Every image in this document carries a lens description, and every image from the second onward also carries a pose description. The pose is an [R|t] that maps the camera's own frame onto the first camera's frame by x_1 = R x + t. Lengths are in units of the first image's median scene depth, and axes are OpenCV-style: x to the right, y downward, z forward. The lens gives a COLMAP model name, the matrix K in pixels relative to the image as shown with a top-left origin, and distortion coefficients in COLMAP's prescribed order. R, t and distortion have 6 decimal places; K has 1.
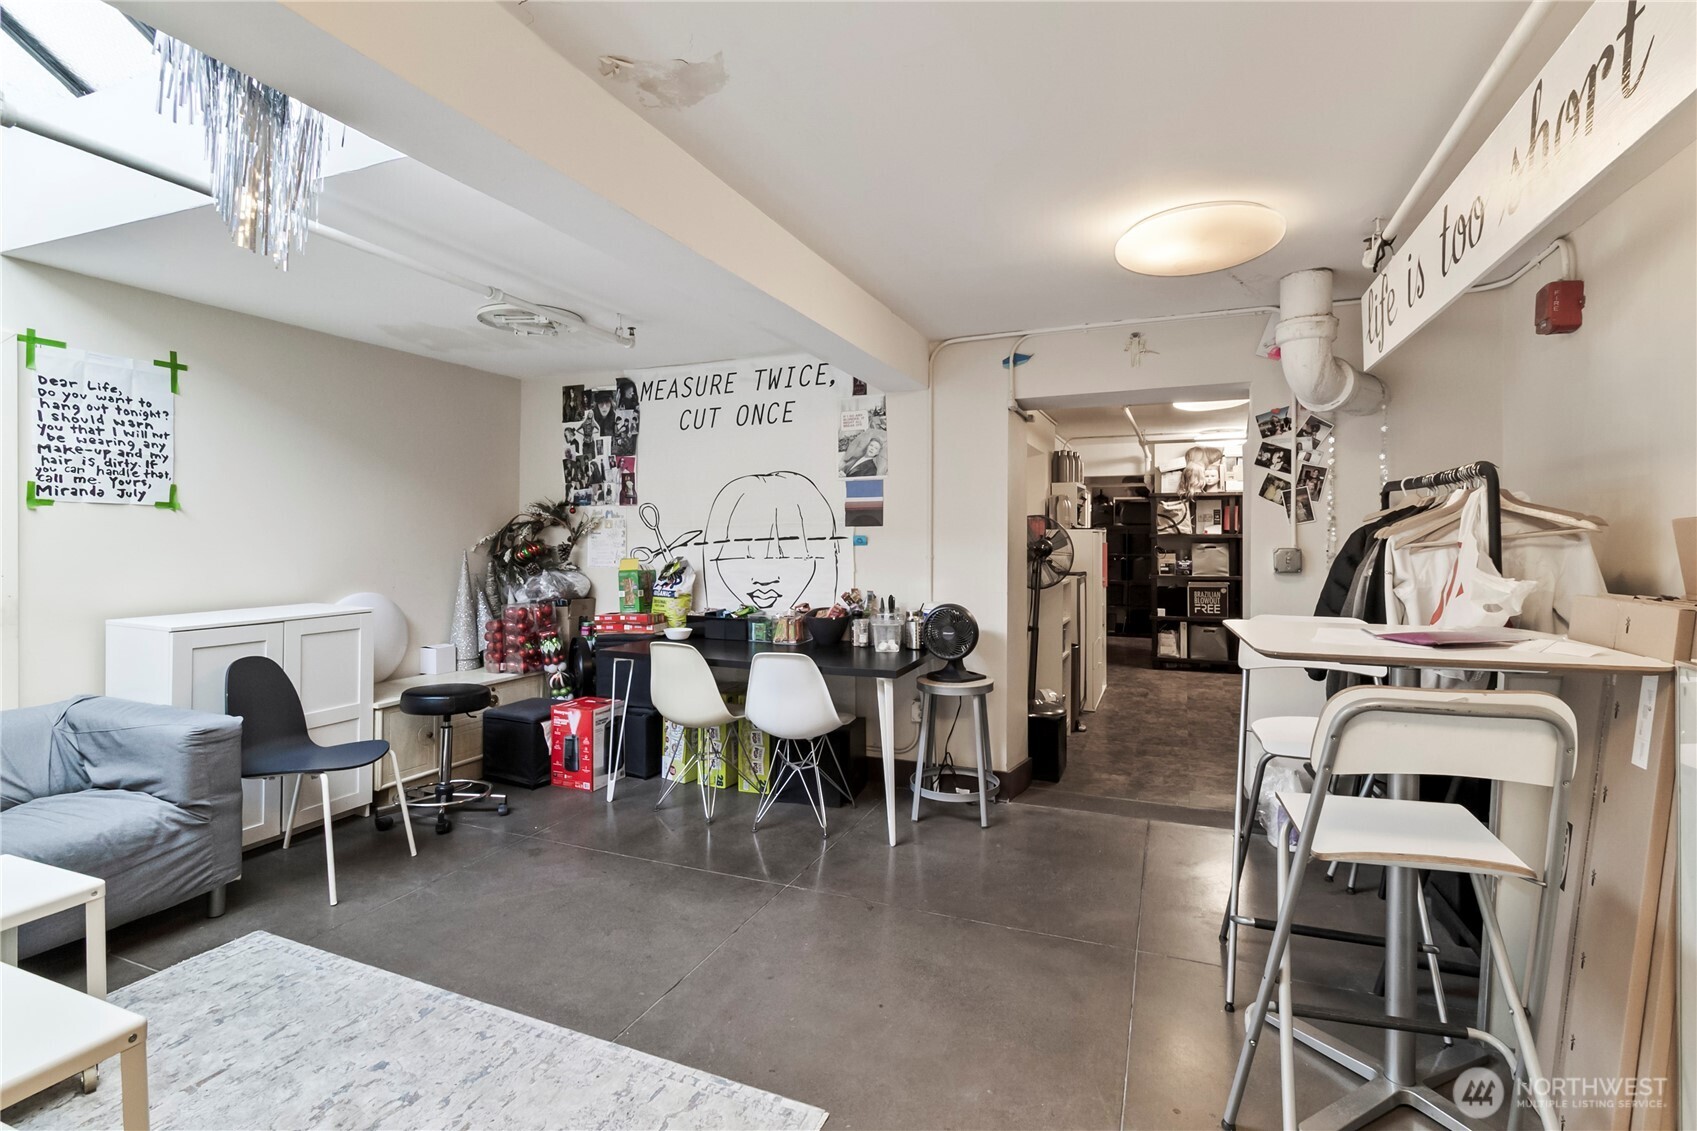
lens RADIAL K [[798.1, 0, 847.7], [0, 798.1, 535.6], [0, 0, 1]] dist [0.008185, 0.000160]
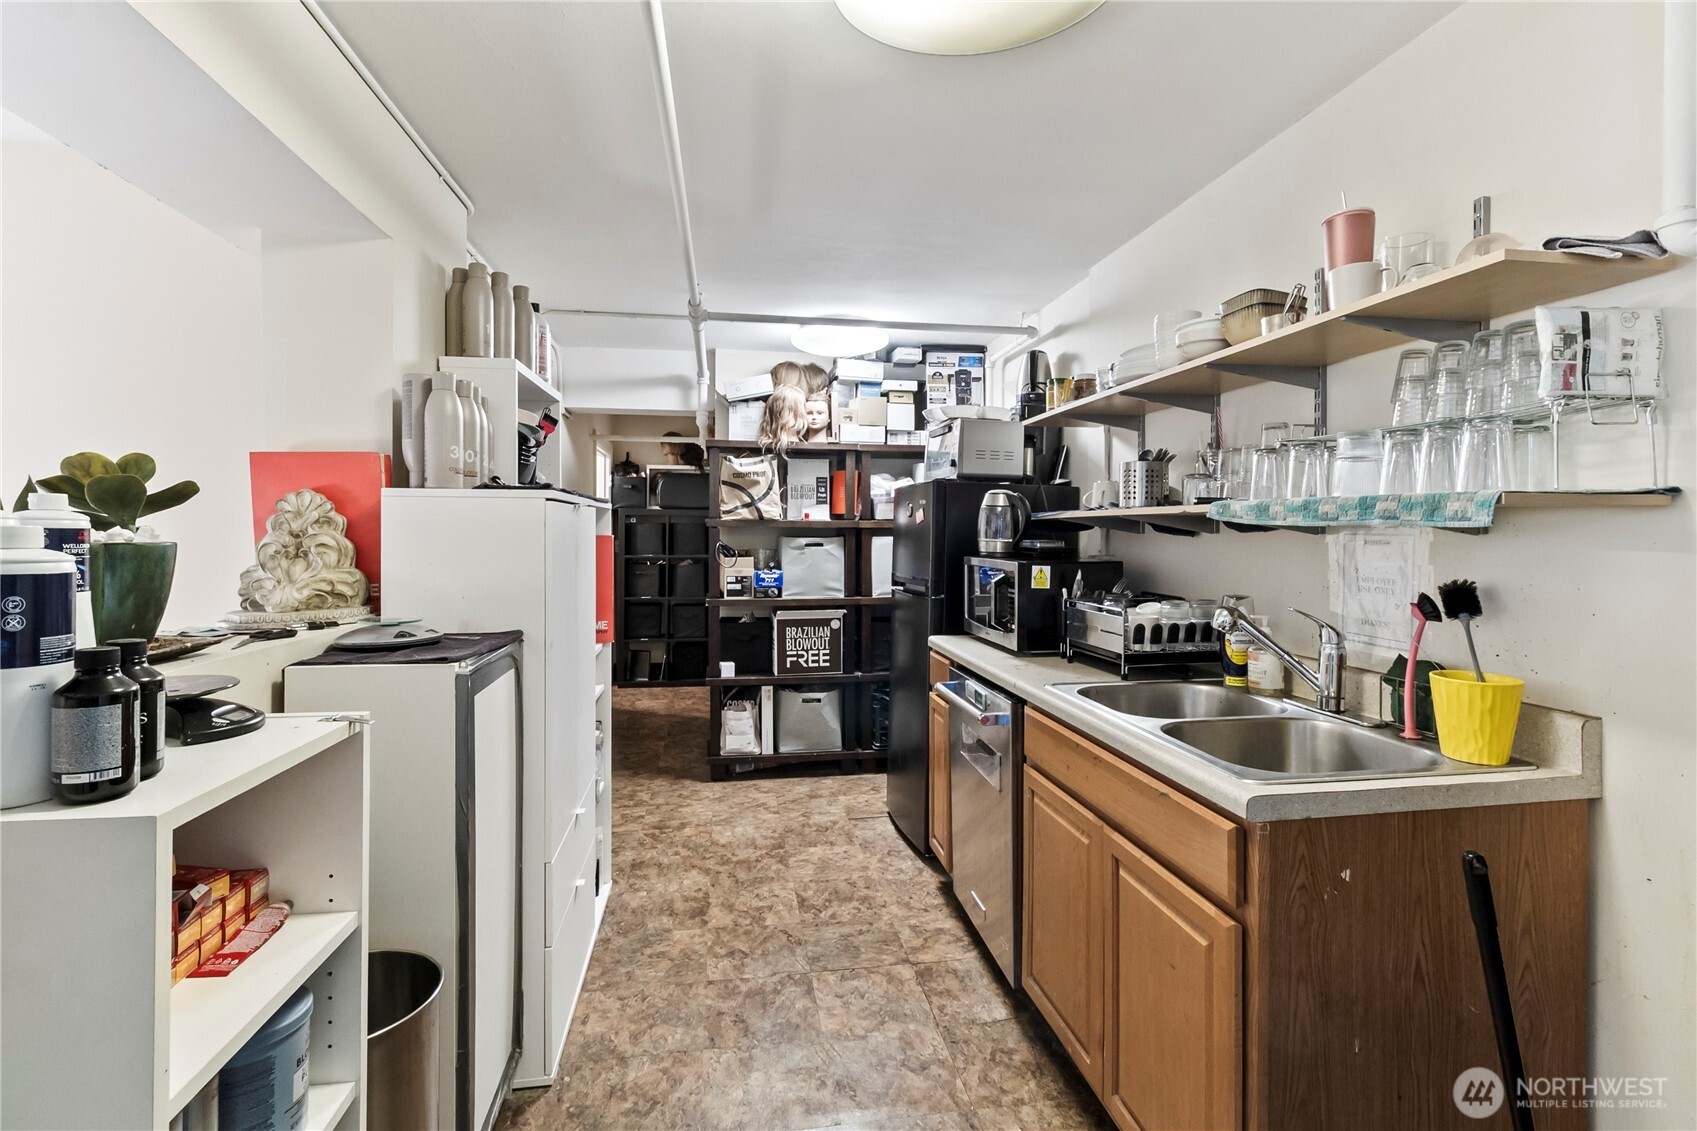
lens RADIAL K [[798.1, 0, 847.7], [0, 798.1, 535.6], [0, 0, 1]] dist [0.008185, 0.000160]
pose [[0.850969, 0.001936, 0.525212, 0.458533], [-0.004580, 0.999983, 0.003735, 0.015017], [-0.525196, -0.005584, 0.850963, 1.277292]]
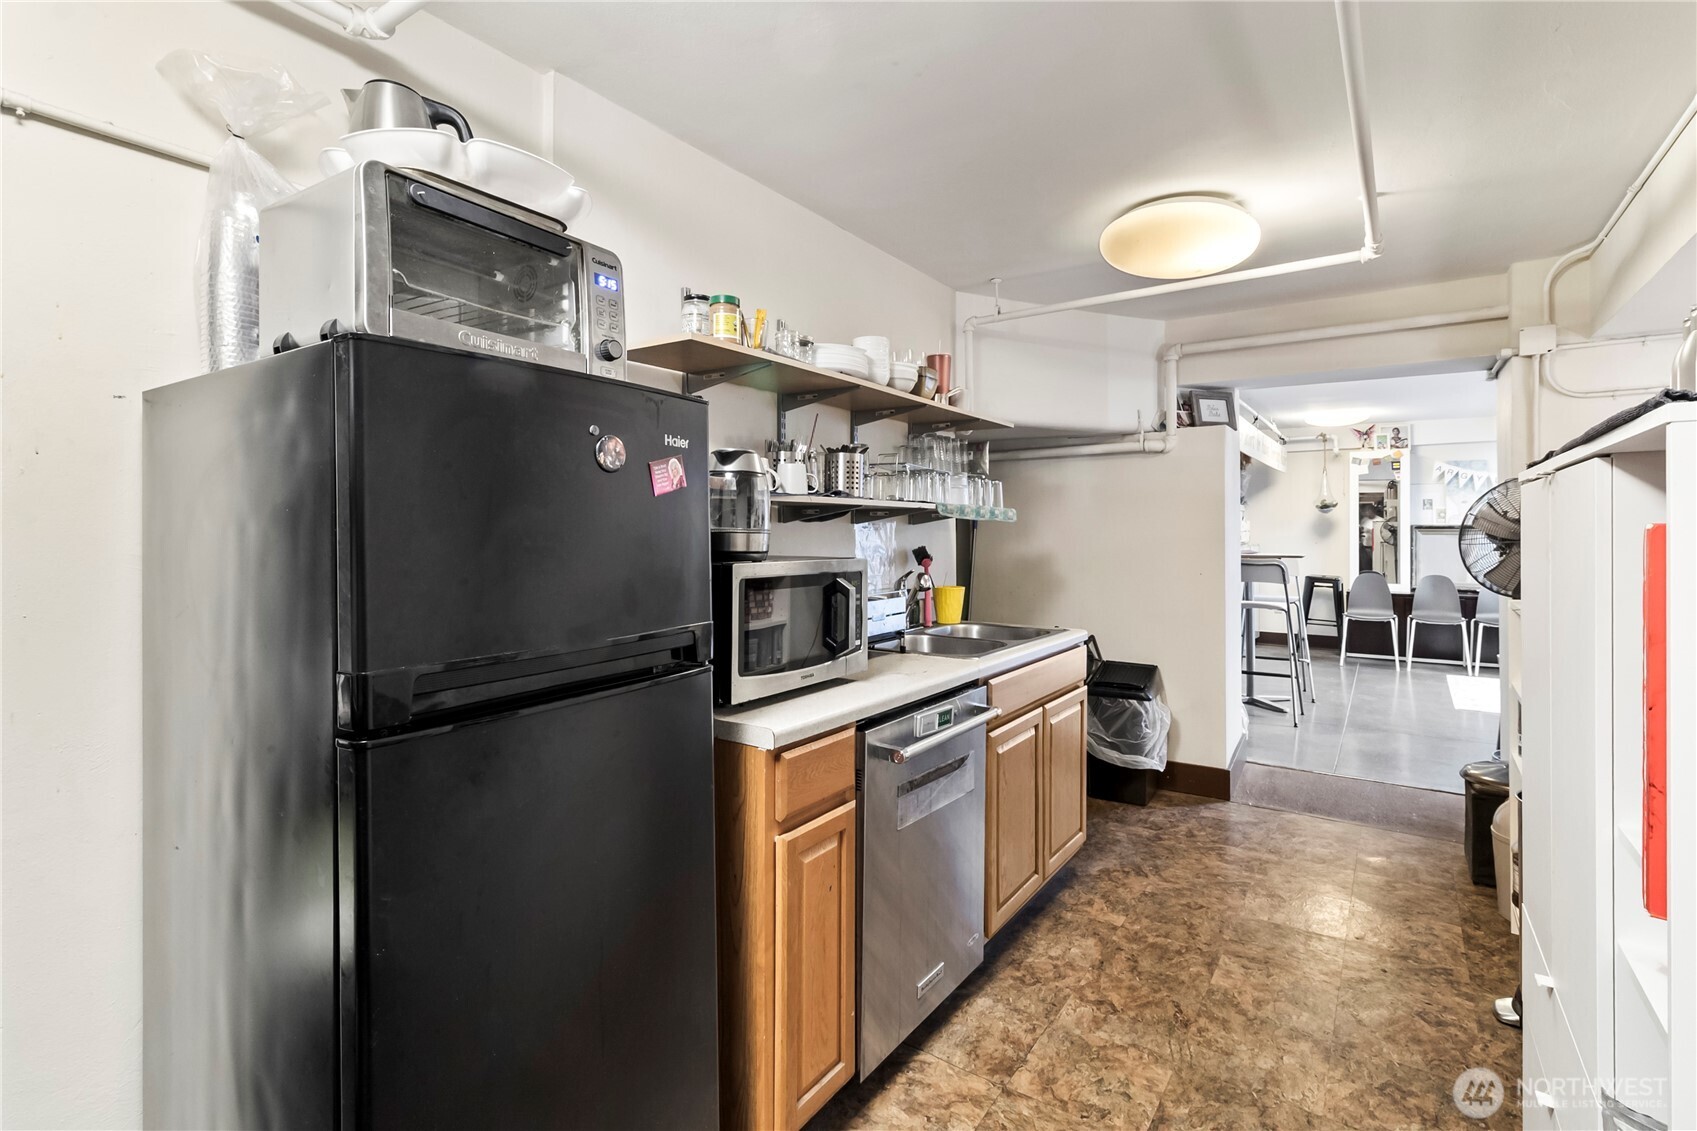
lens RADIAL K [[798.1, 0, 847.7], [0, 798.1, 535.6], [0, 0, 1]] dist [0.008185, 0.000160]
pose [[-0.977985, -0.001824, 0.208669, 0.871164], [-0.000108, 0.999966, 0.008233, 0.017581], [-0.208677, 0.008029, -0.977952, 2.401915]]
